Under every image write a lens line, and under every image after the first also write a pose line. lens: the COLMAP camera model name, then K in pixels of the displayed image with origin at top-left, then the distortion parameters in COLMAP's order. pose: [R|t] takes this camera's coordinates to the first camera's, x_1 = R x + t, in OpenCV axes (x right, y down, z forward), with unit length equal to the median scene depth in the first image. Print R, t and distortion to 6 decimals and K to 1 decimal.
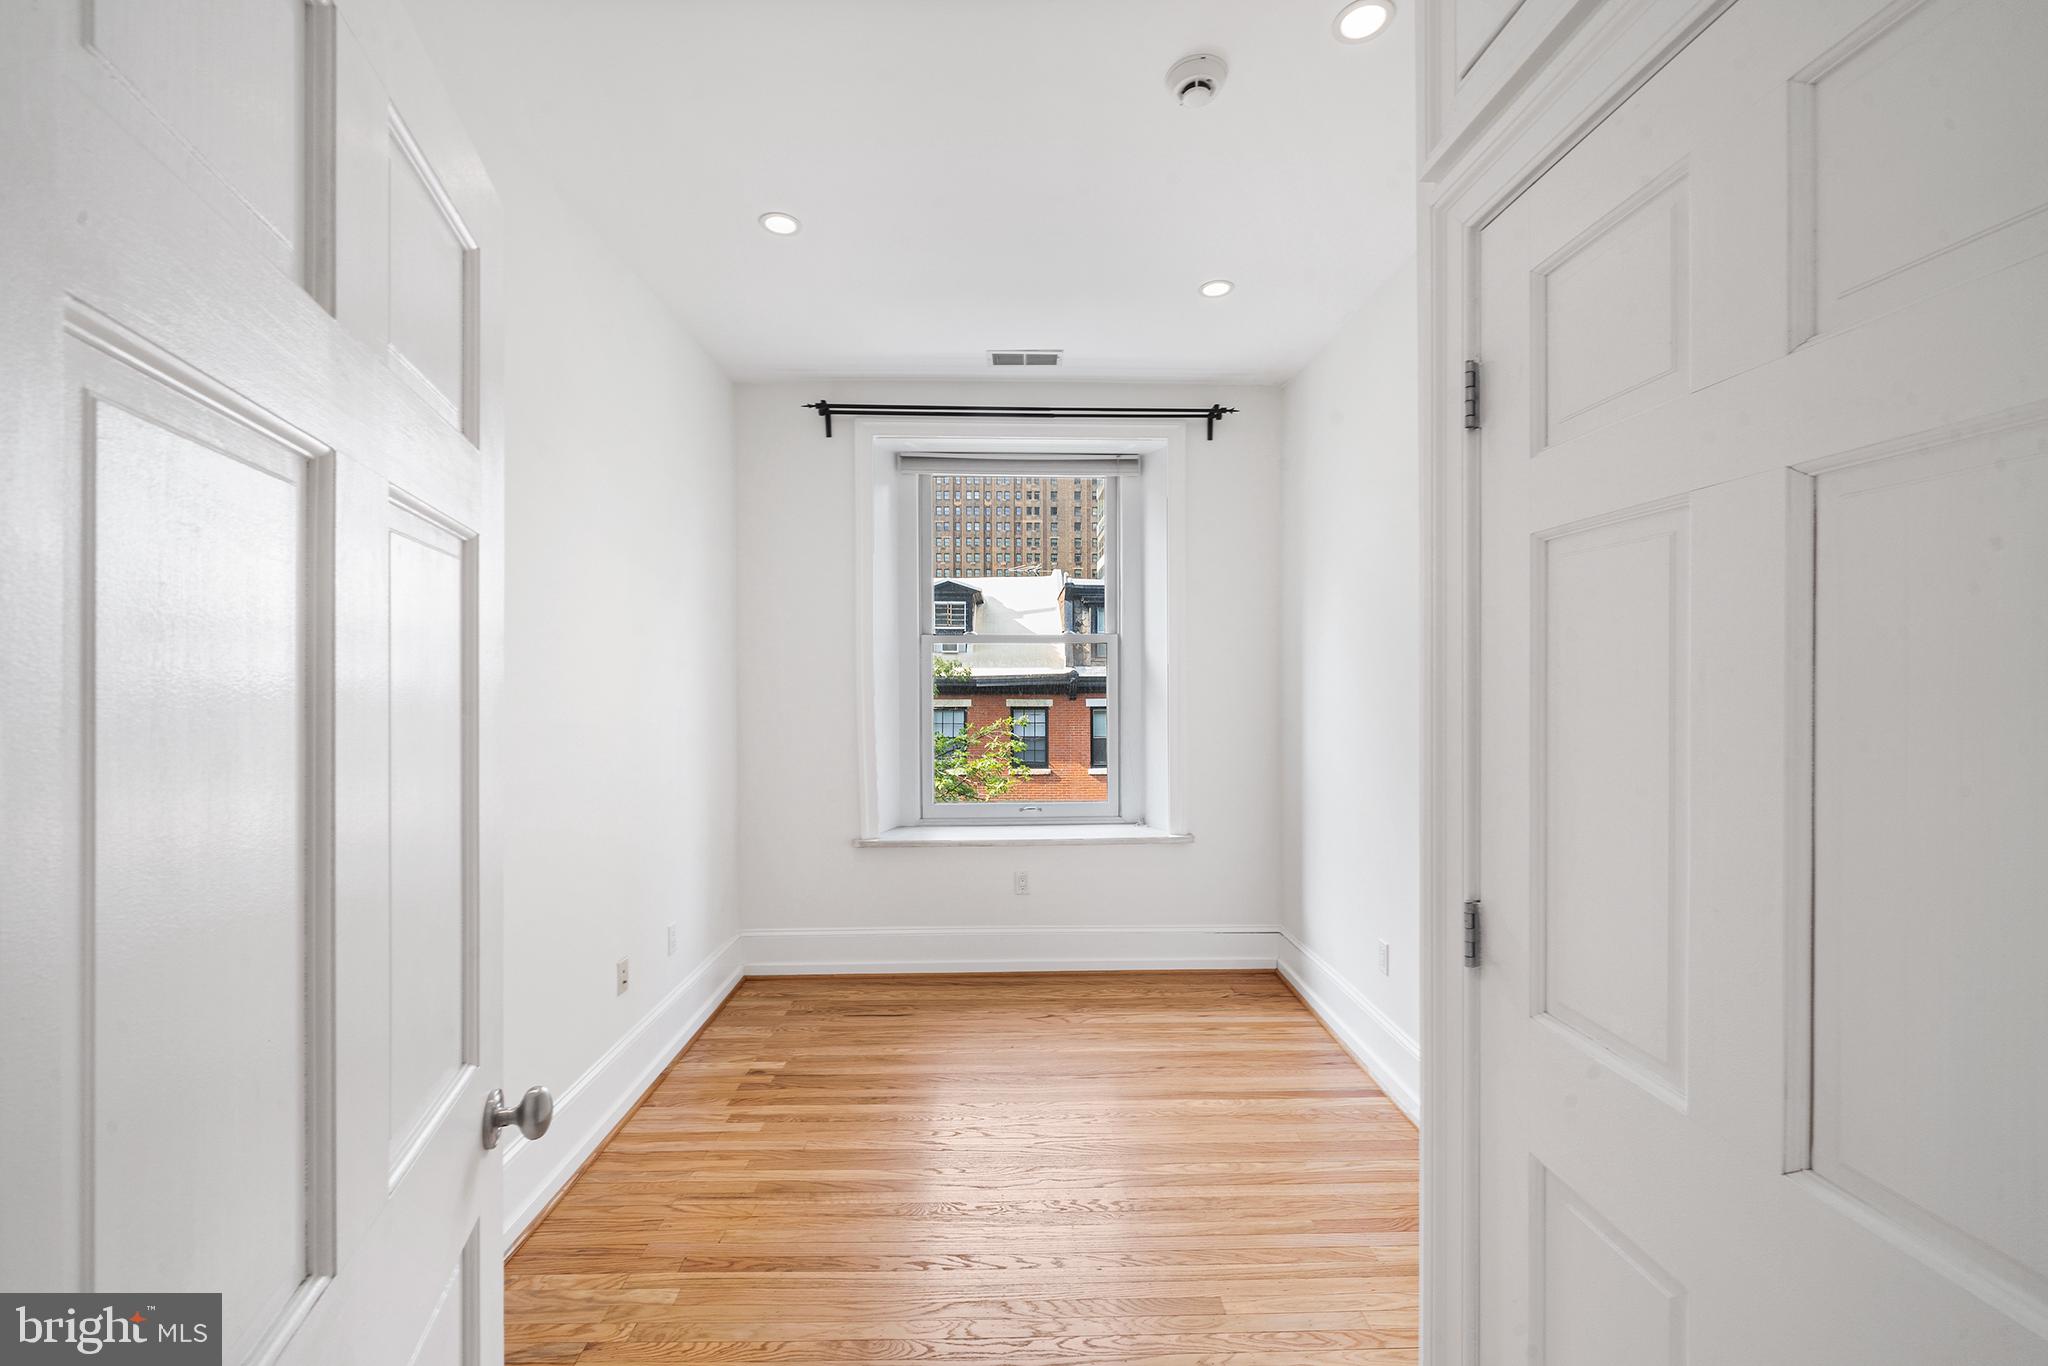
lens RADIAL K [[800.6, 0, 1025.8], [0, 800.6, 679.2], [0, 0, 1]] dist [-0.000506, -0.000024]
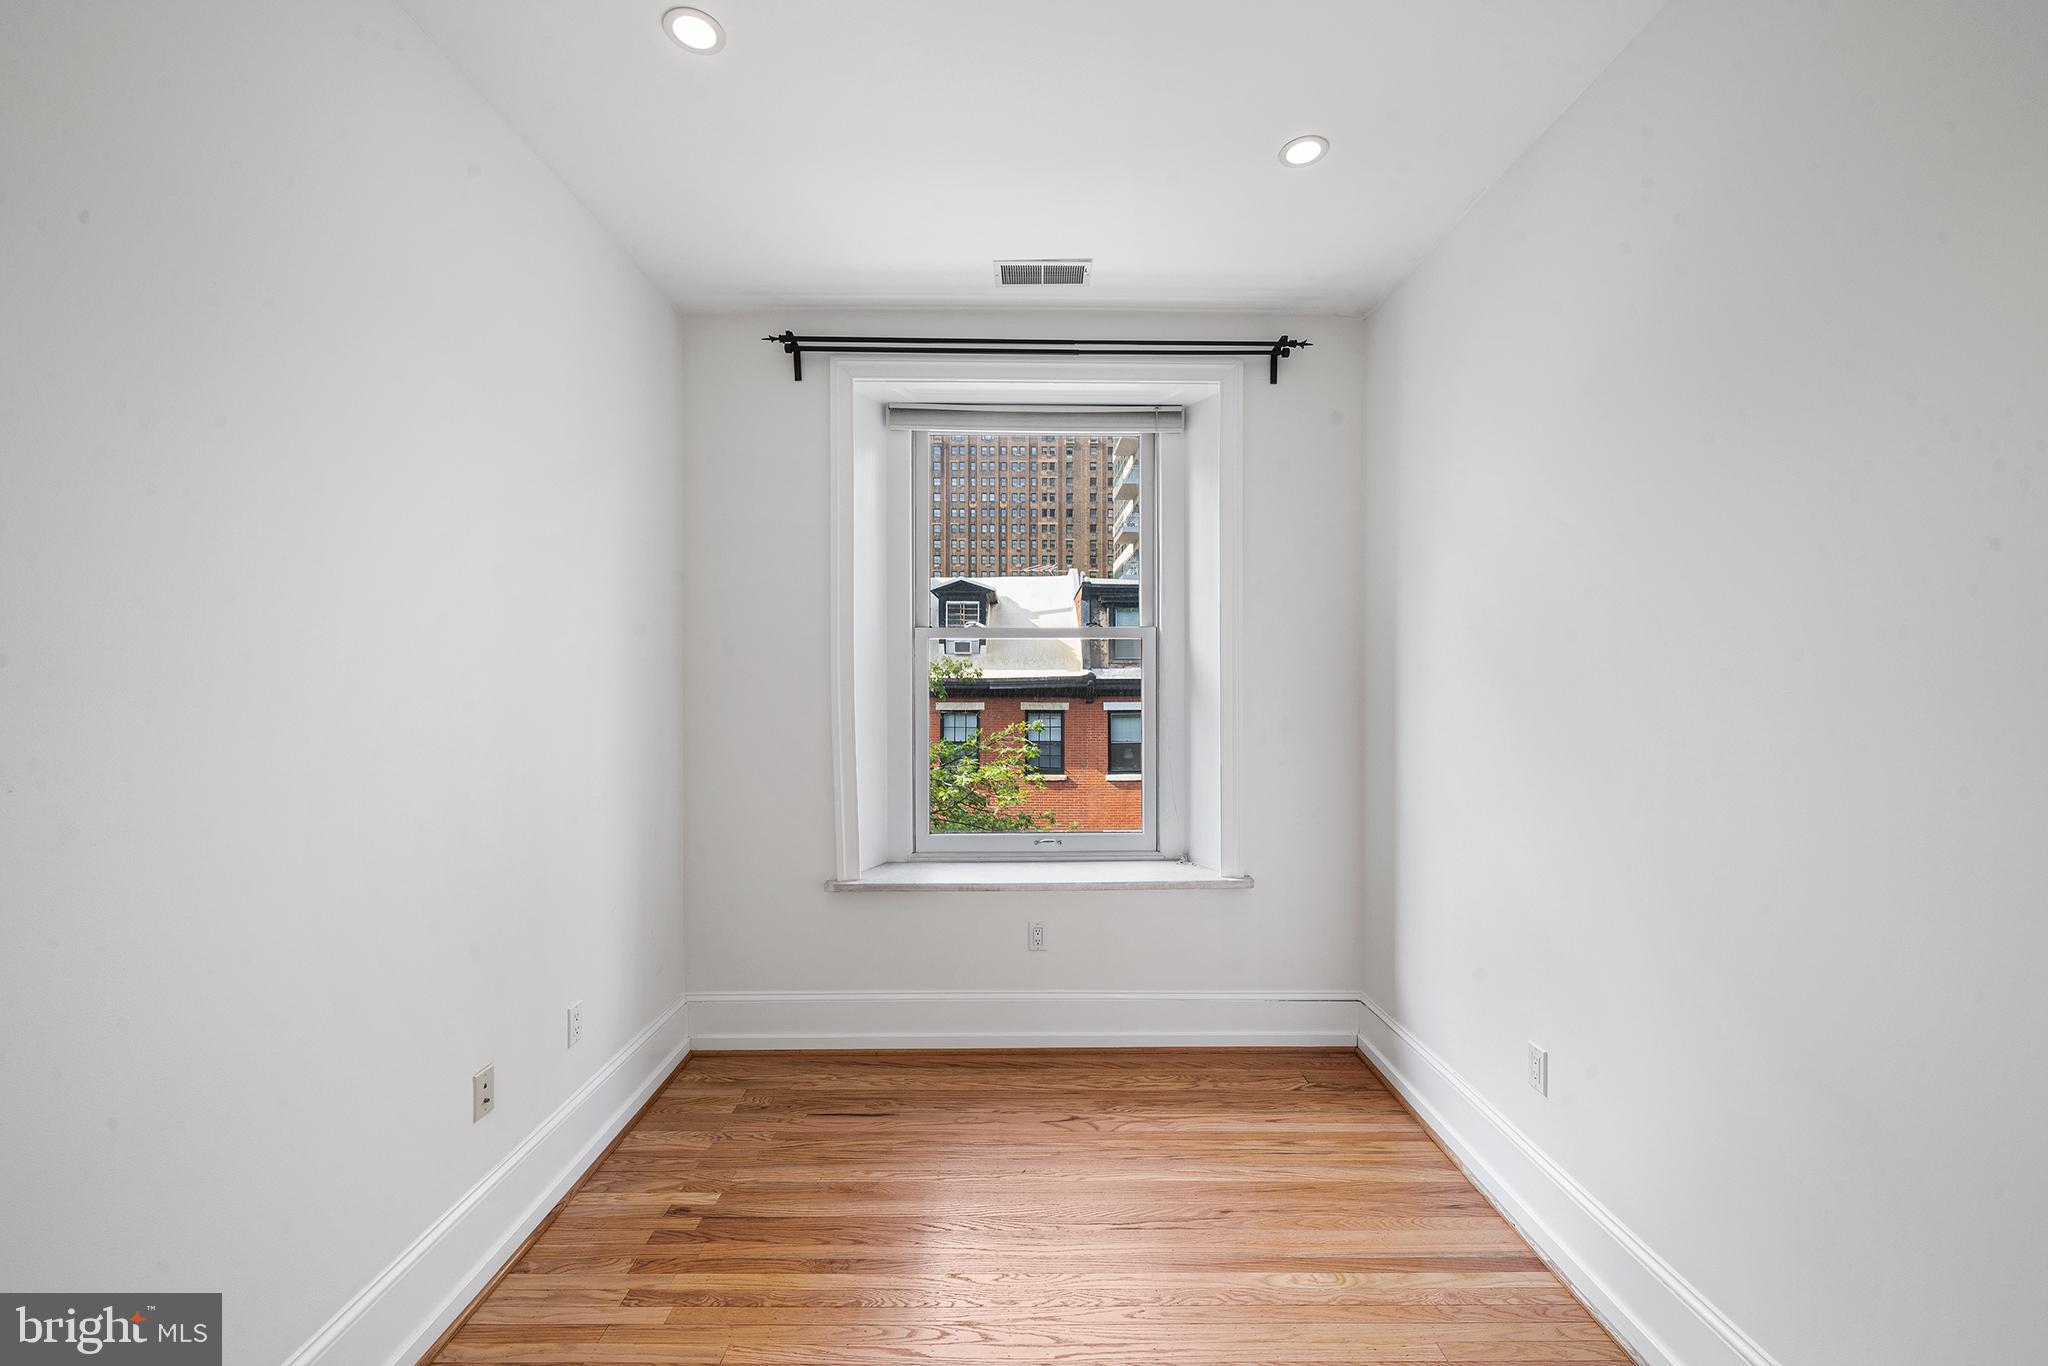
lens RADIAL K [[800.6, 0, 1027.5], [0, 800.6, 679.5], [0, 0, 1]] dist [-0.000506, -0.000024]
pose [[0.999863, 0.002380, -0.016384, -0.001845], [-0.002416, 0.999995, -0.002208, -0.000786], [0.016379, 0.002248, 0.999863, 0.213119]]
